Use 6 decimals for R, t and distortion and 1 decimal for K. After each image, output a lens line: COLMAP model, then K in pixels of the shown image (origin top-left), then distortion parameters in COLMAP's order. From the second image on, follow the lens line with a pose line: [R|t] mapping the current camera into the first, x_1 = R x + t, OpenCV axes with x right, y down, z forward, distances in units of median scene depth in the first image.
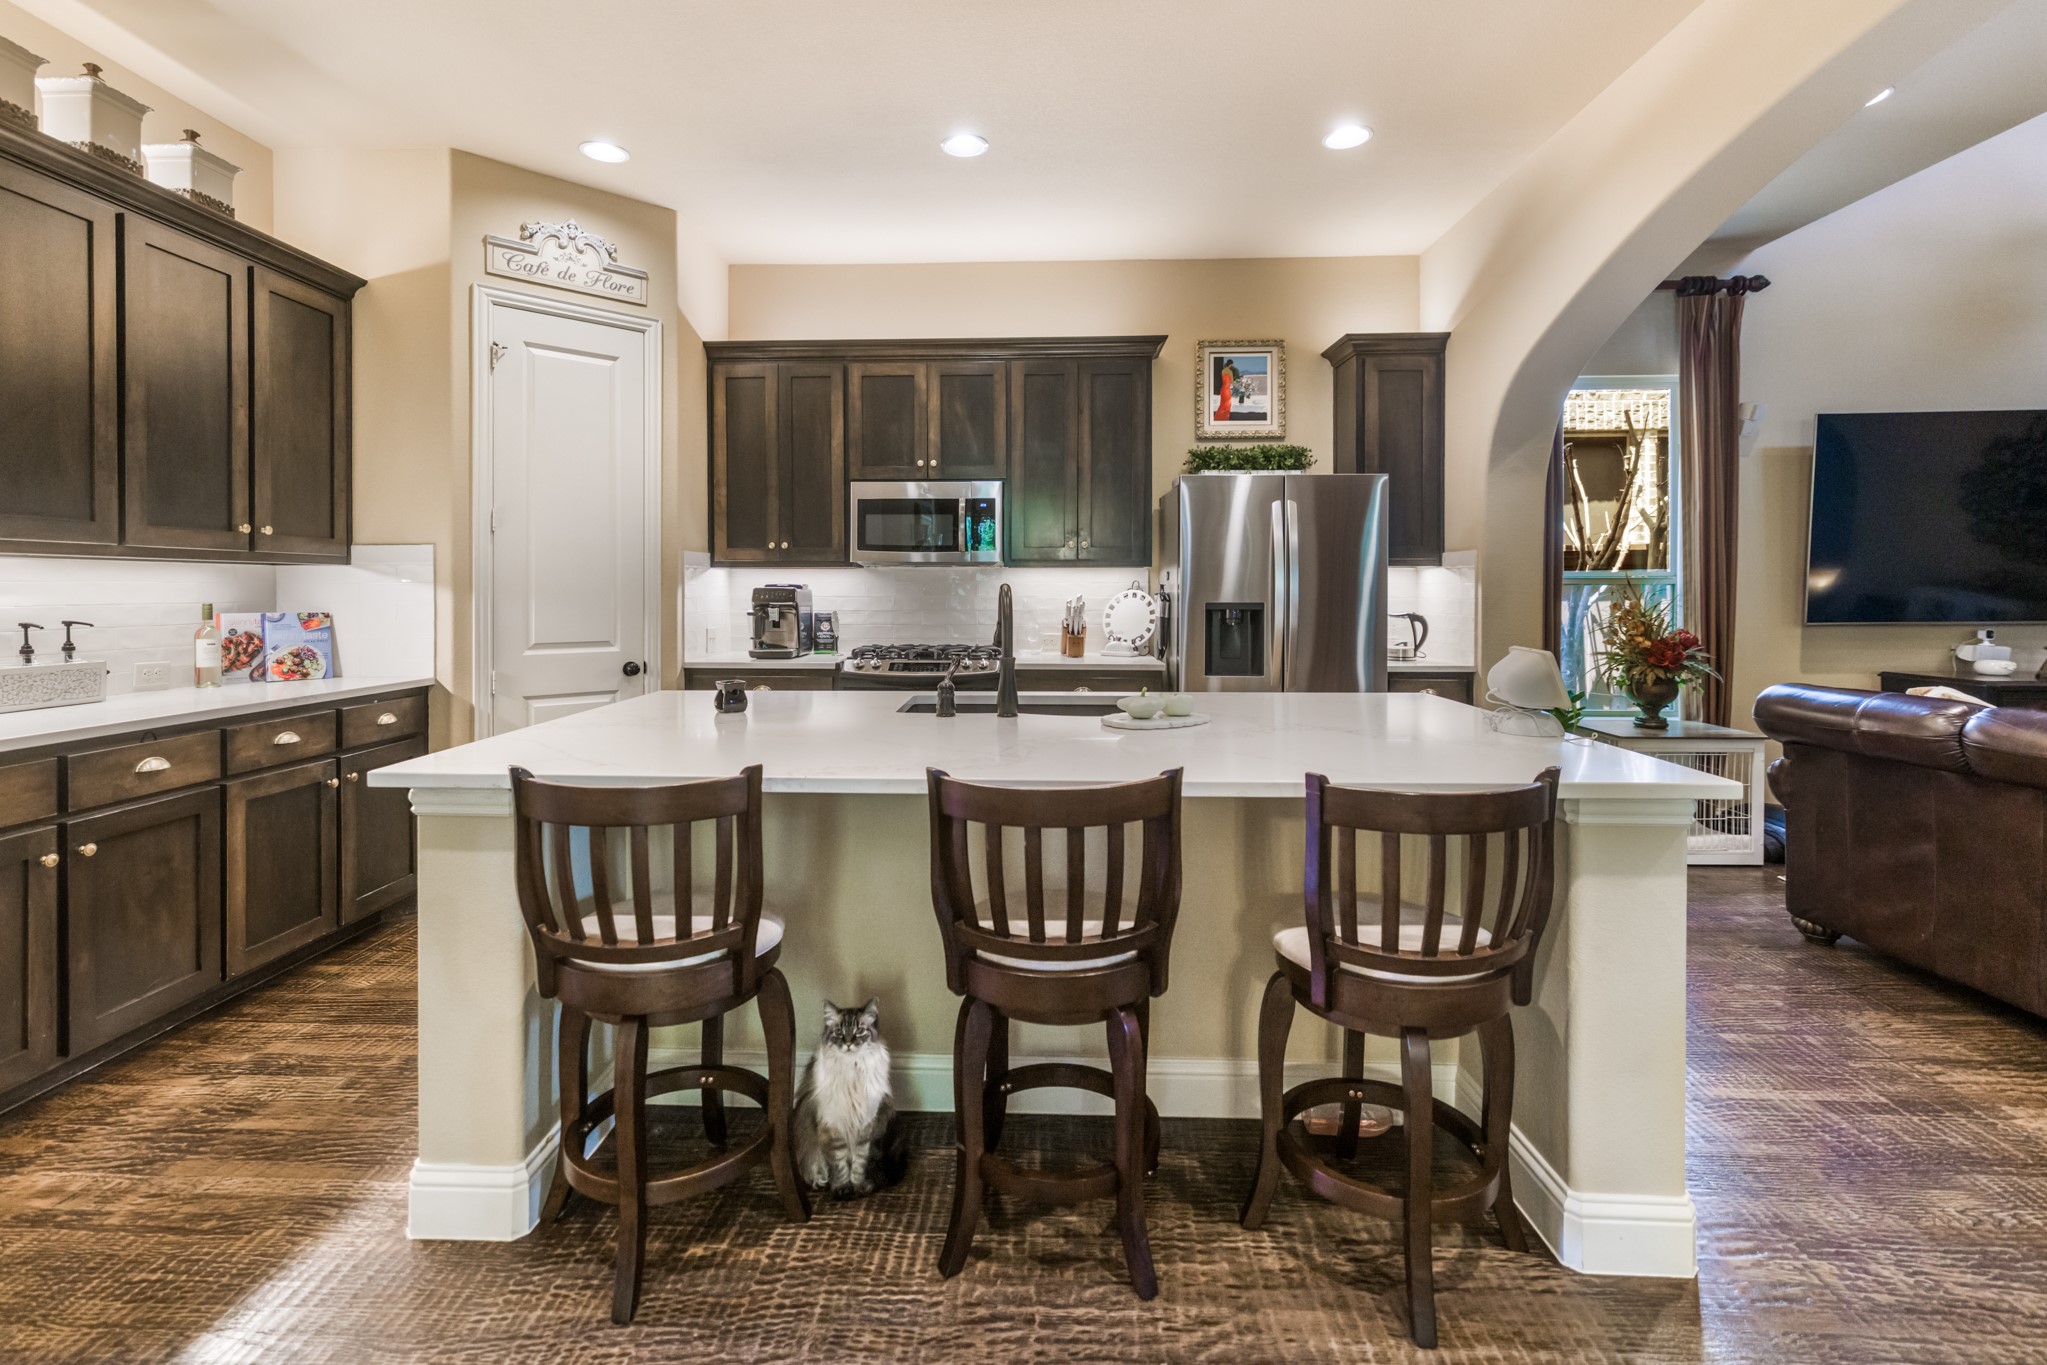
lens RADIAL K [[919.1, 0, 1003.2], [0, 919.1, 607.6], [0, 0, 1]] dist [0.004690, -0.000208]
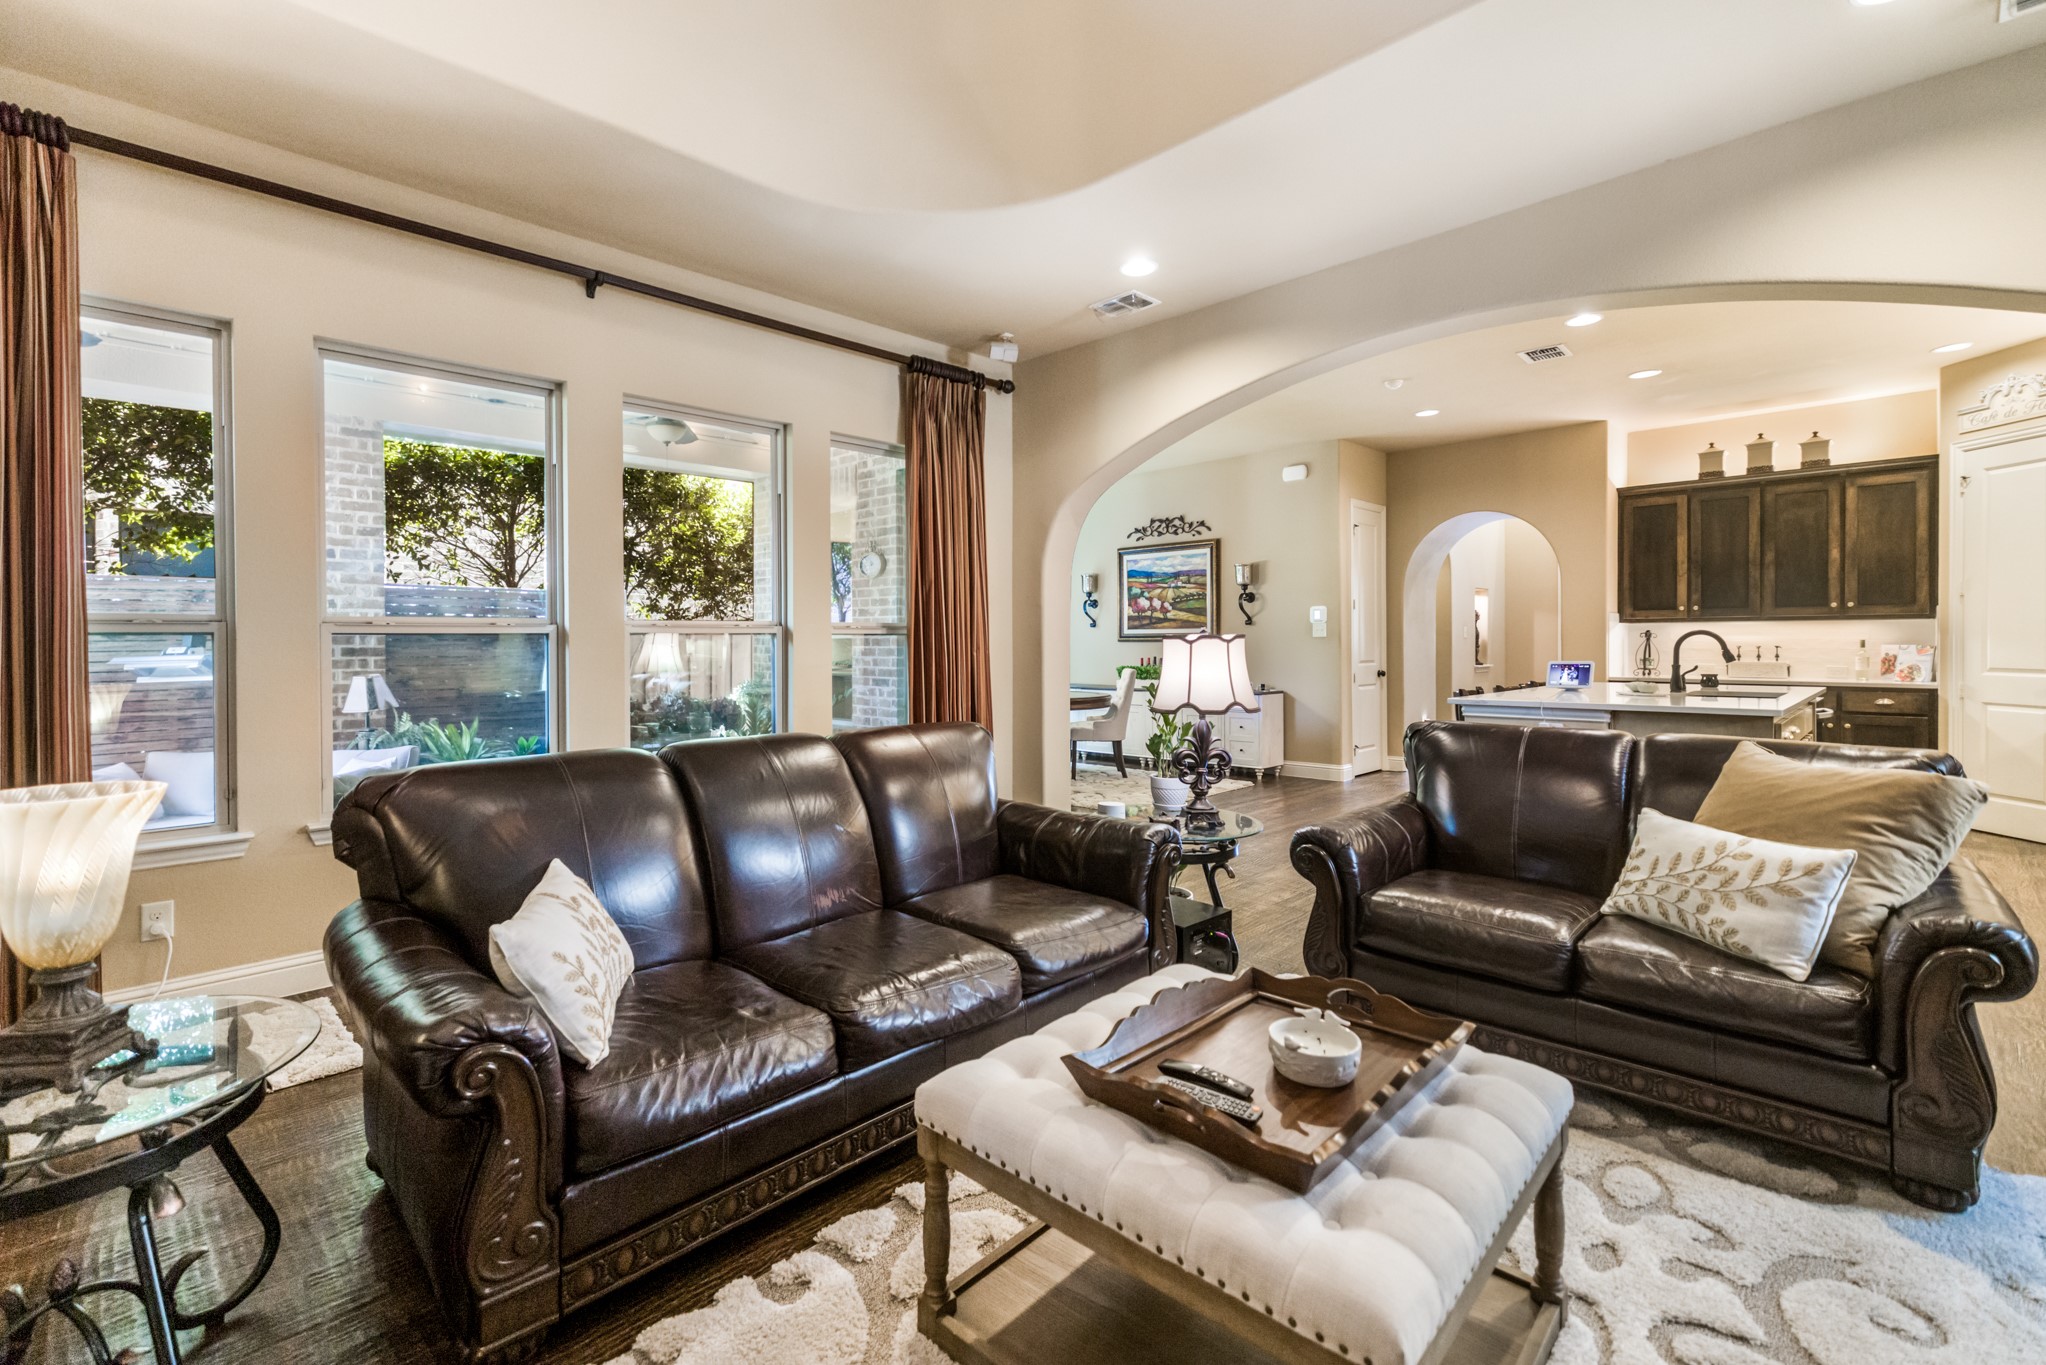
lens RADIAL K [[918.7, 0, 996.7], [0, 918.7, 651.3], [0, 0, 1]] dist [0.004690, -0.000208]
pose [[-0.678577, 0.011177, -0.734444, 1.452660], [-0.010076, 0.999649, 0.024522, -0.007178], [0.734460, 0.024040, -0.678226, 0.717171]]
